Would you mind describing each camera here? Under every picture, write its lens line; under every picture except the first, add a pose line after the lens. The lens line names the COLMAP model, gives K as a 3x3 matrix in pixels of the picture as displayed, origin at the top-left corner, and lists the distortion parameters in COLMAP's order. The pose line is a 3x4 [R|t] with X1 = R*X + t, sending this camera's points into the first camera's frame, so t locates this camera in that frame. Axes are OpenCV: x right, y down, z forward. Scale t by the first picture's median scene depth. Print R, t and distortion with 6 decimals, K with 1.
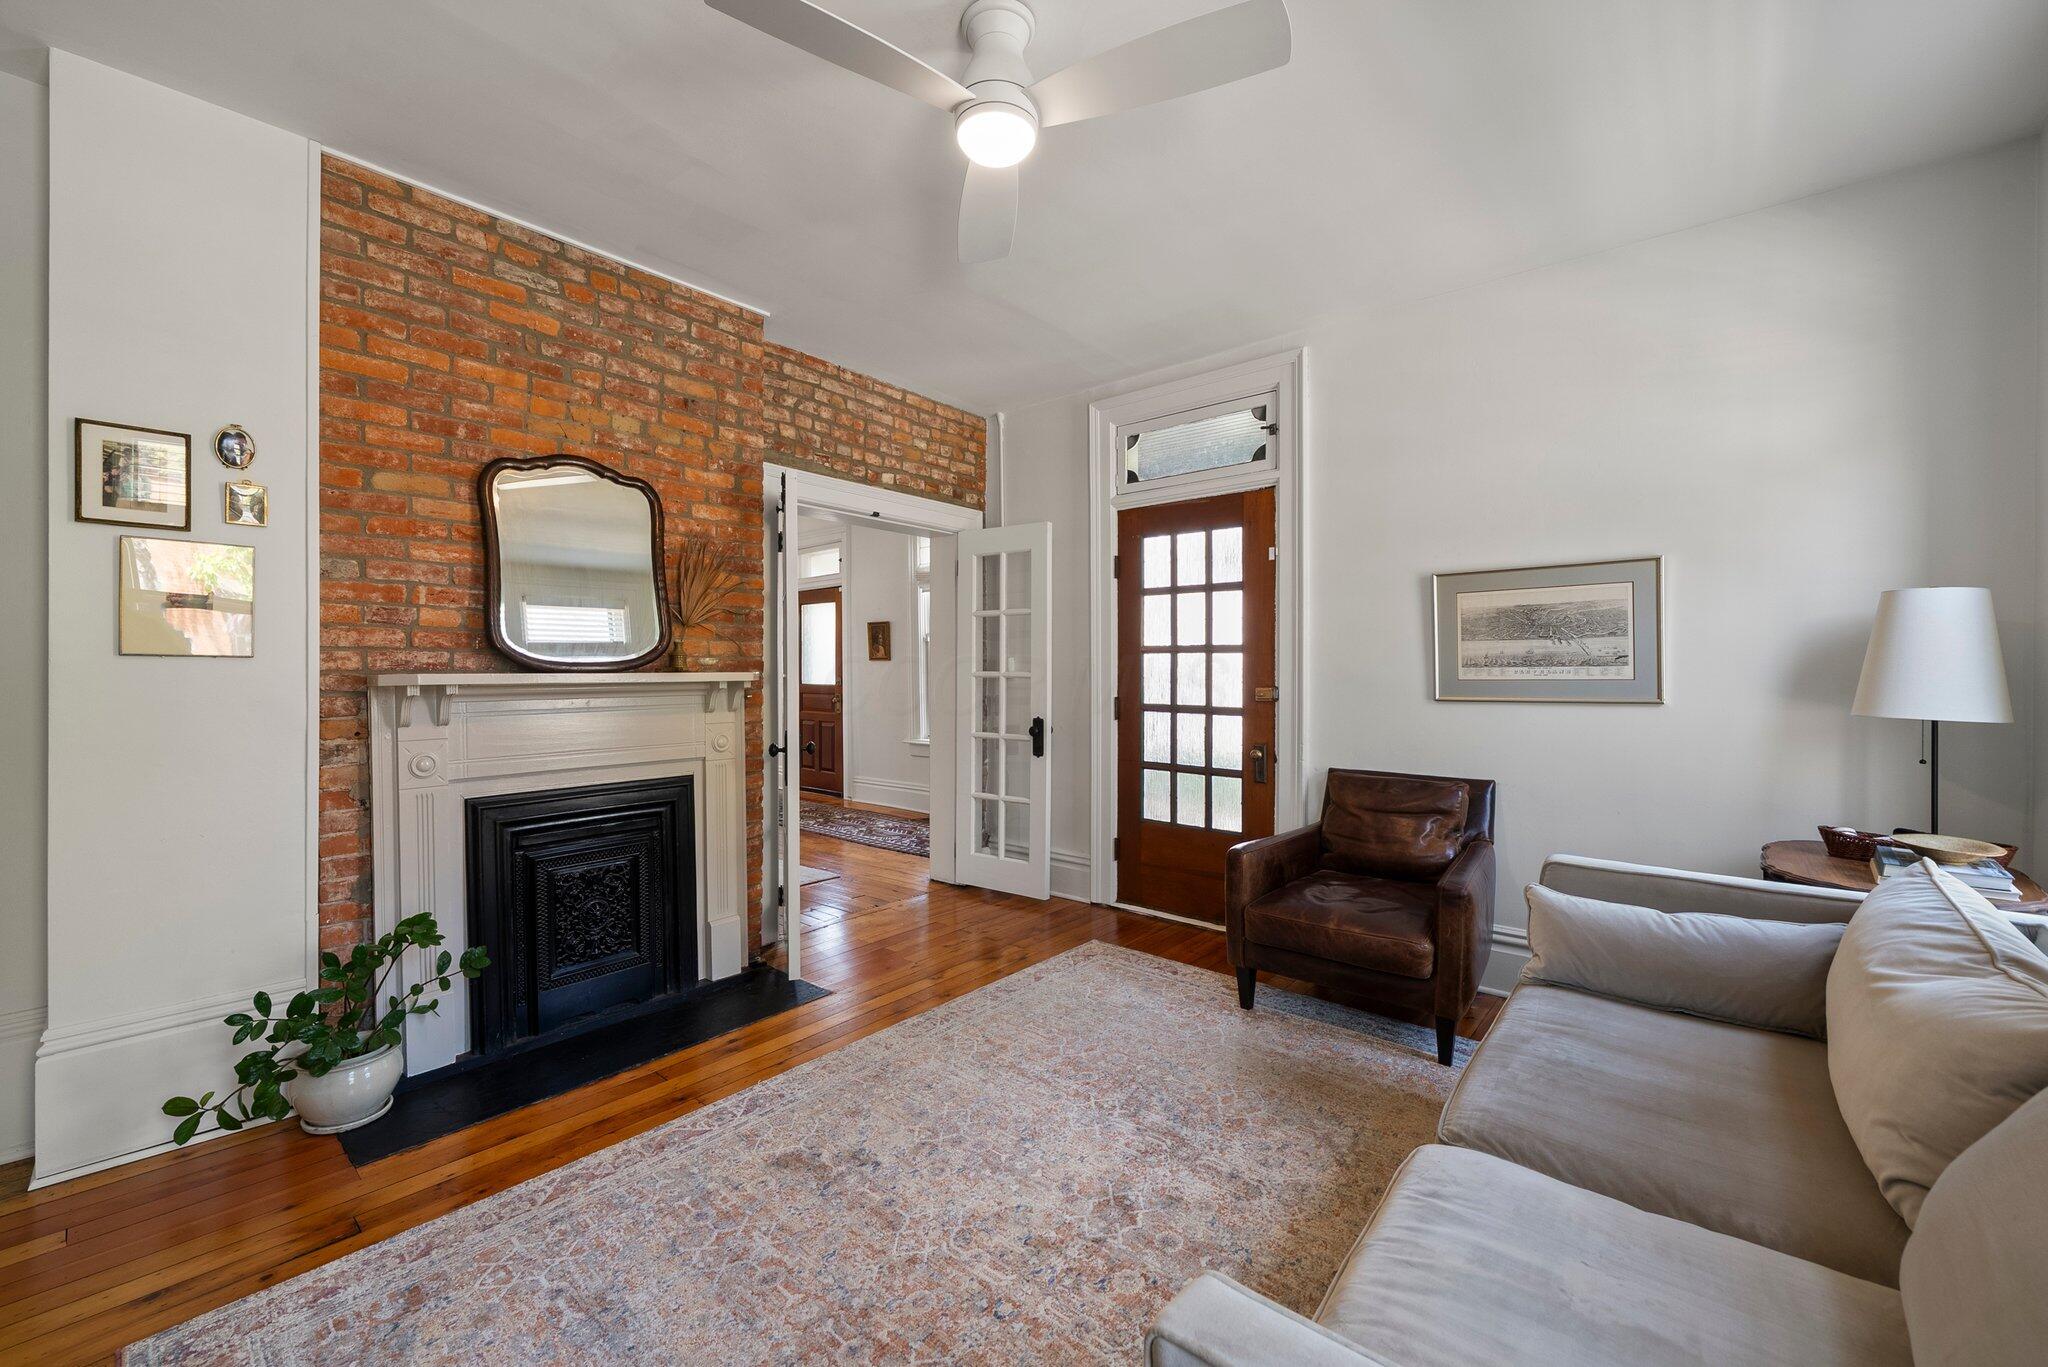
lens RADIAL K [[828.2, 0, 1026.7], [0, 828.2, 672.1], [0, 0, 1]] dist [-0.004604, 0.000194]
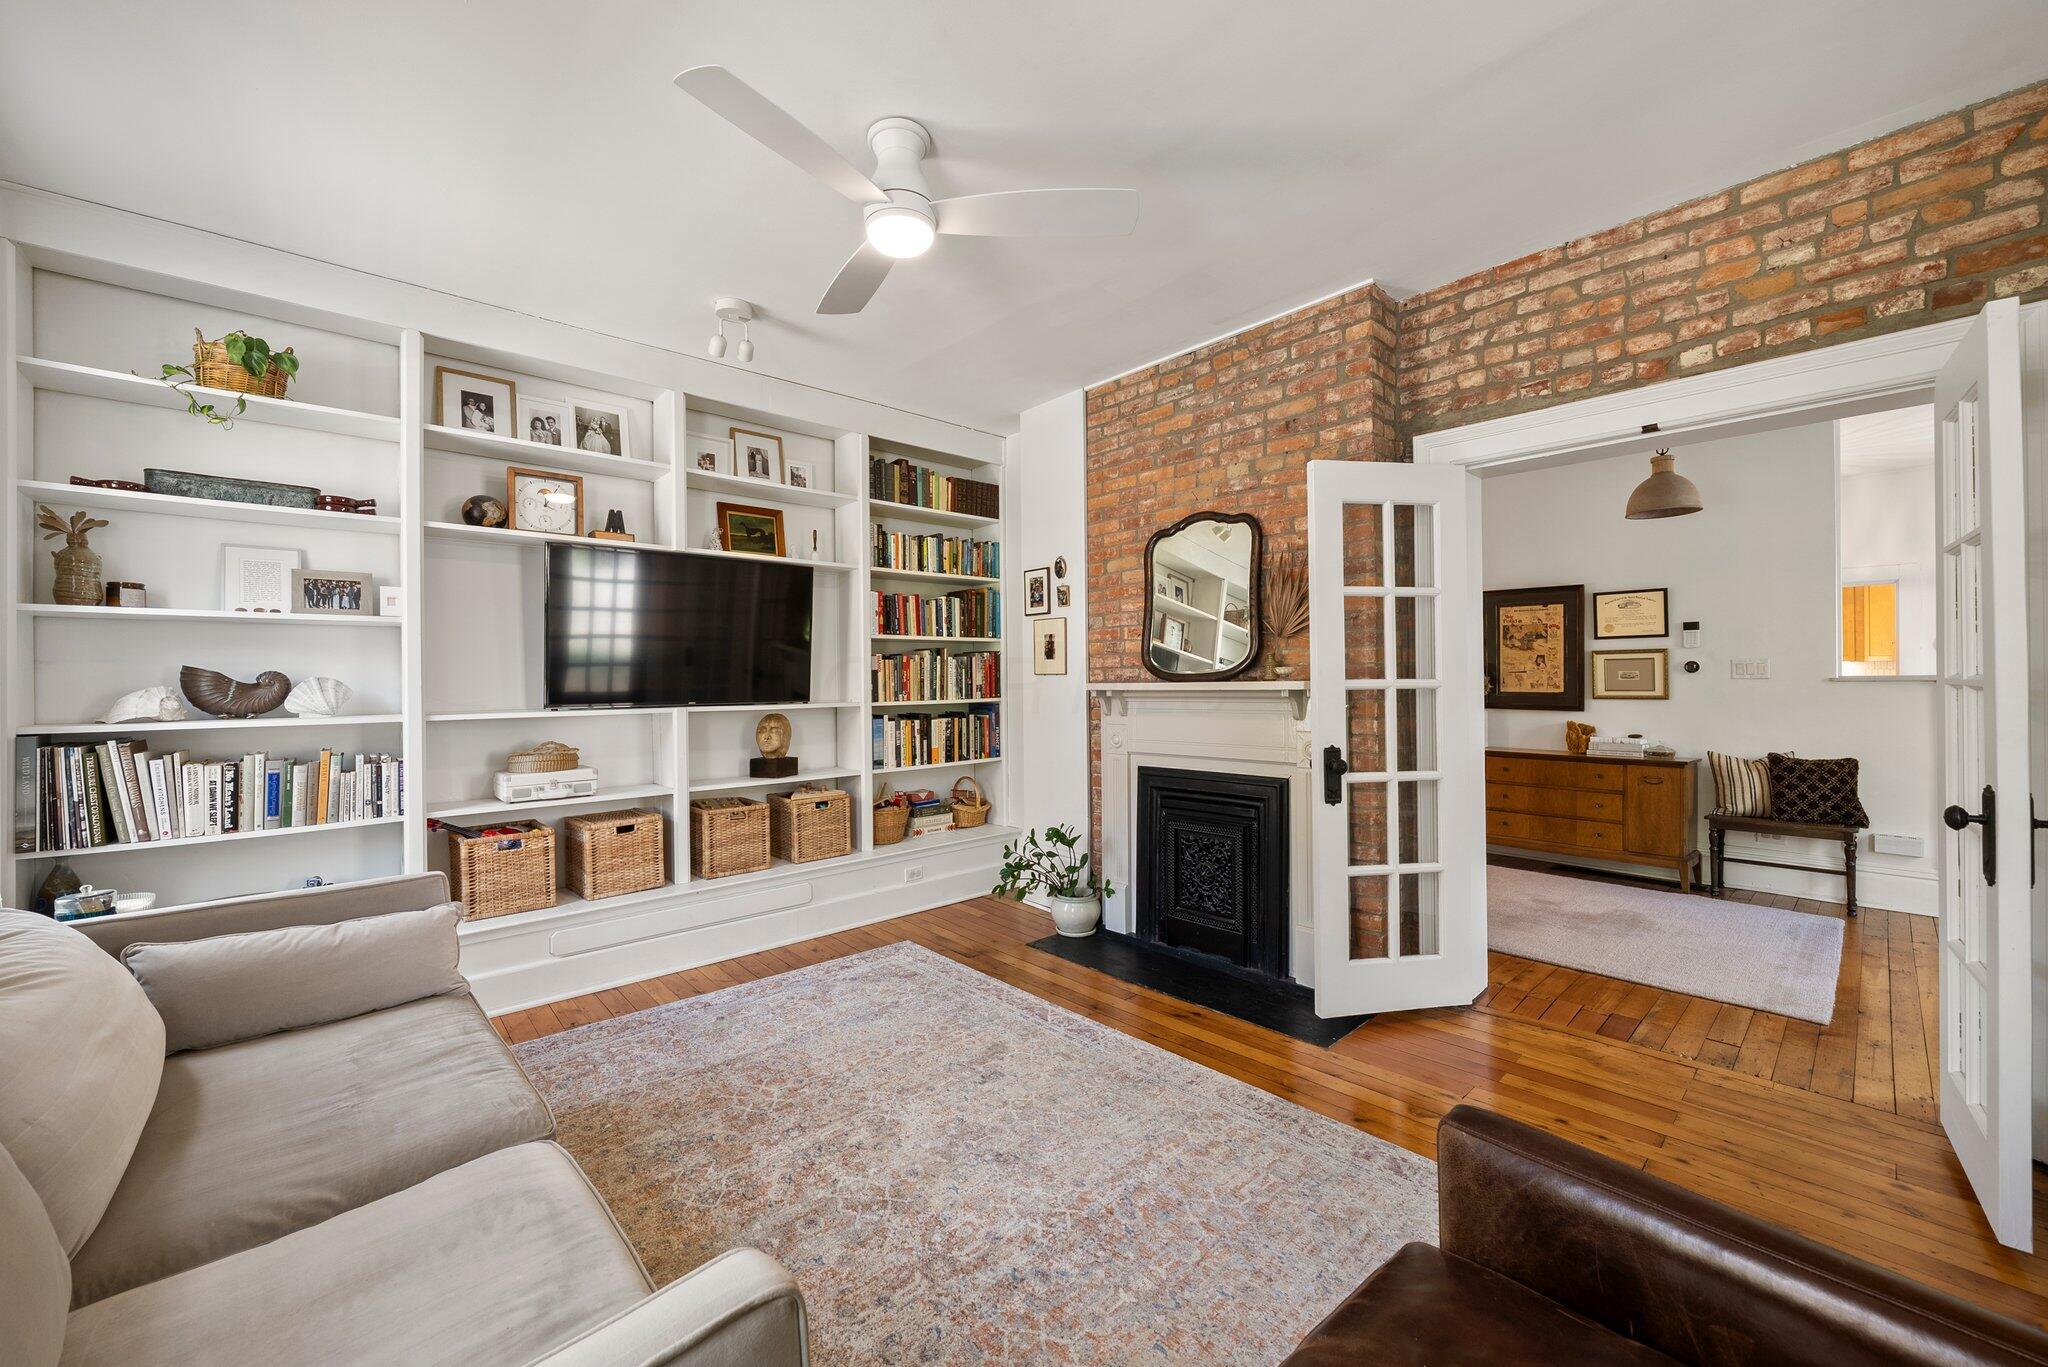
lens RADIAL K [[782.2, 0, 993.4], [0, 782.2, 679.1], [0, 0, 1]] dist [-0.005615, -0.000100]
pose [[-0.146212, -0.000471, -0.989253, 0.761826], [0.009987, 0.999948, -0.001952, -0.004593], [0.989203, -0.010165, -0.146199, 0.935474]]
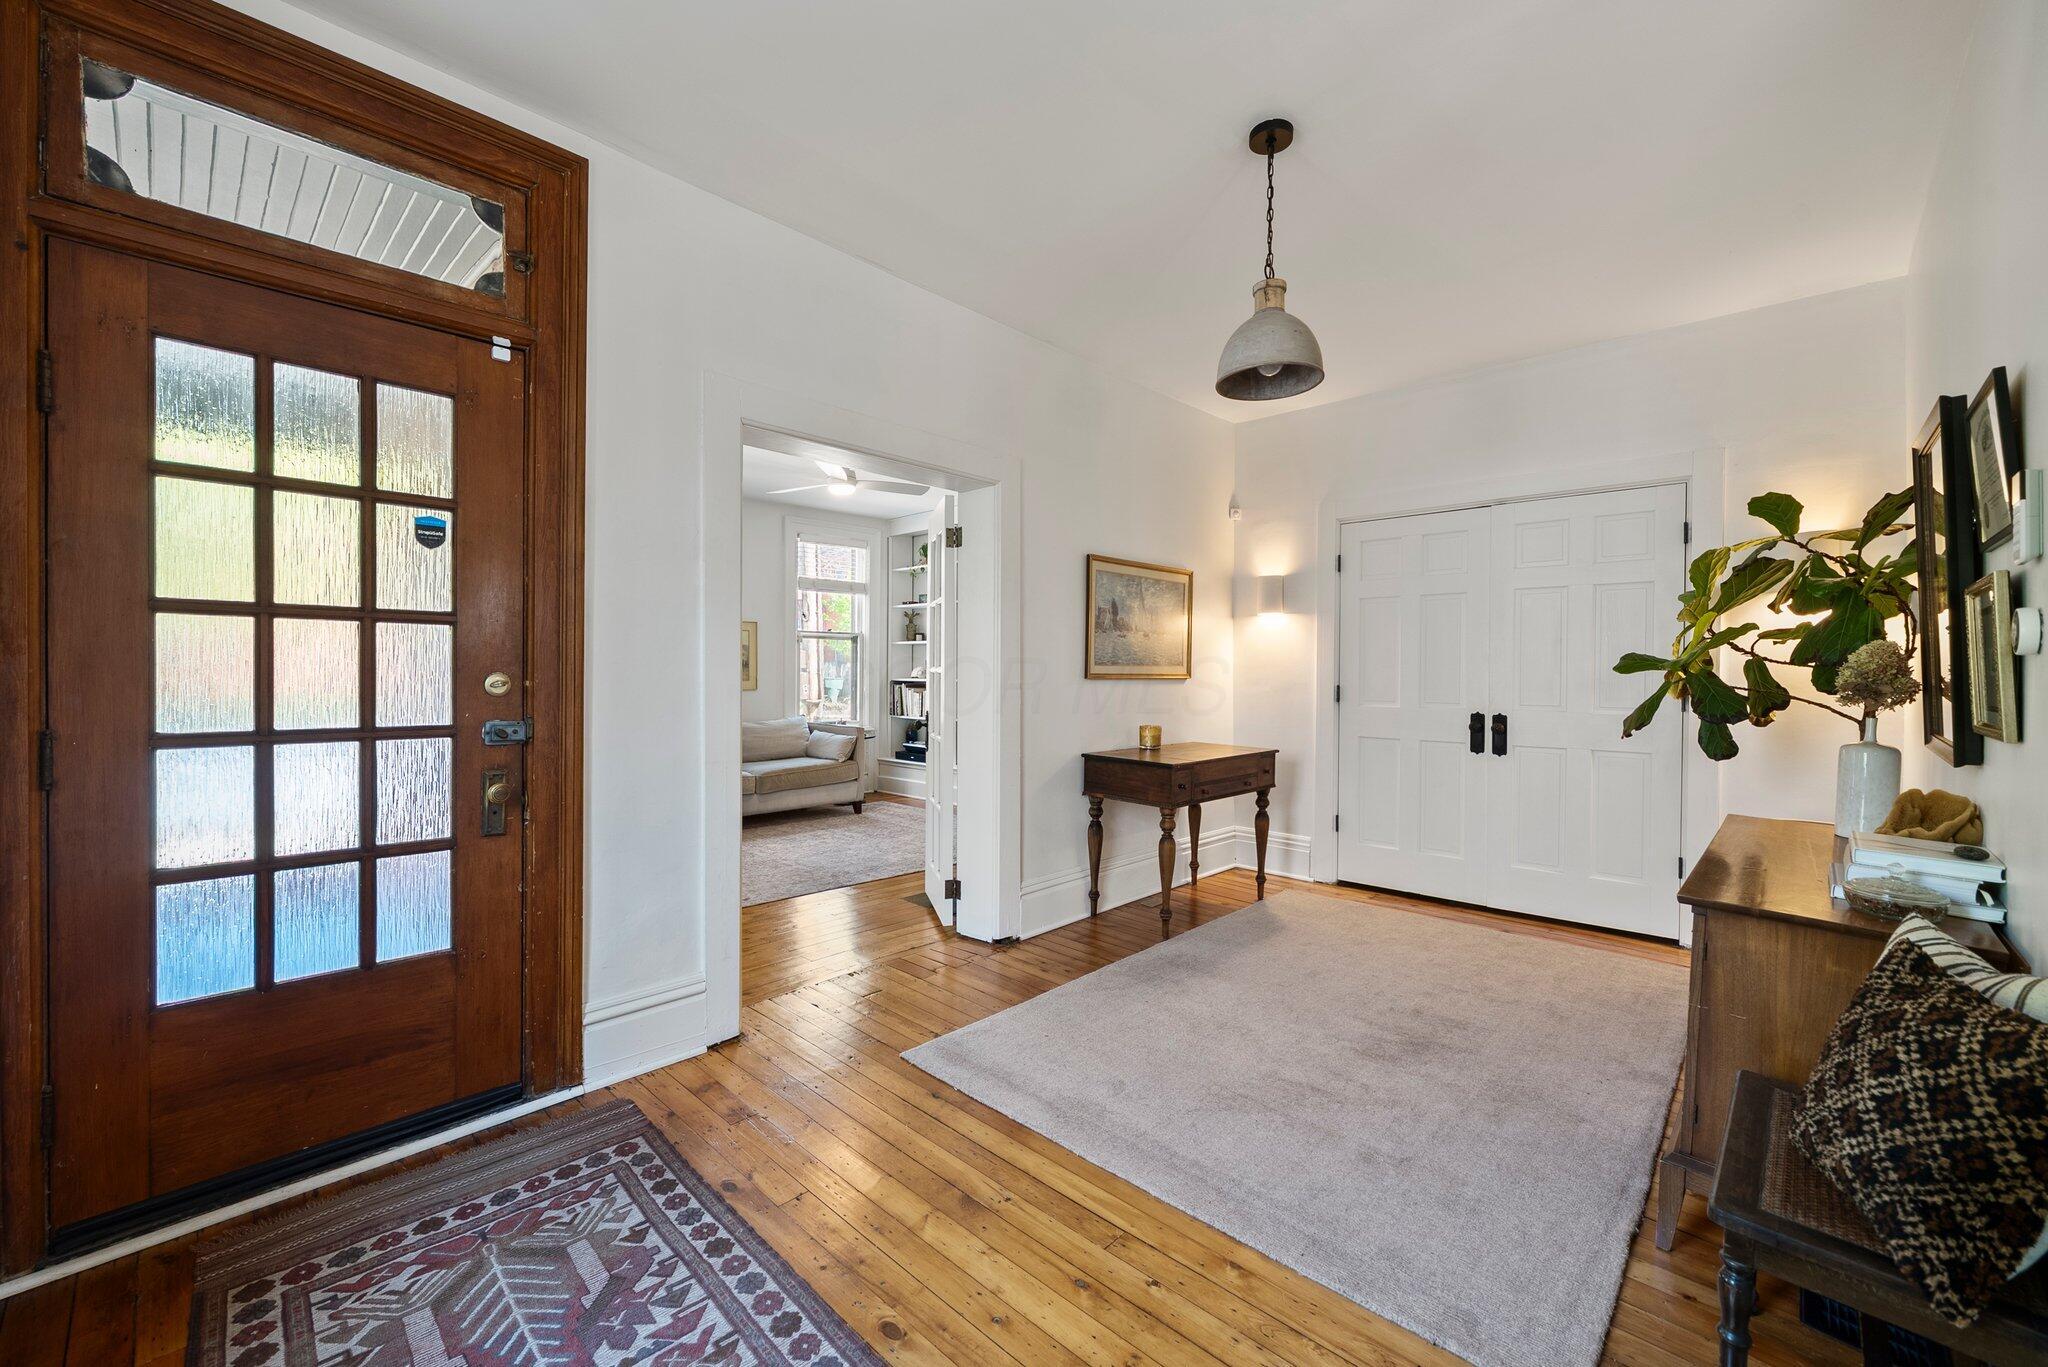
lens RADIAL K [[828.2, 0, 1016.3], [0, 828.2, 678.3], [0, 0, 1]] dist [-0.004604, 0.000194]
pose [[-0.997311, -0.001314, 0.073280, -0.645035], [-0.000862, 0.999980, 0.006197, 0.016764], [-0.073287, 0.006117, -0.997292, 2.857102]]
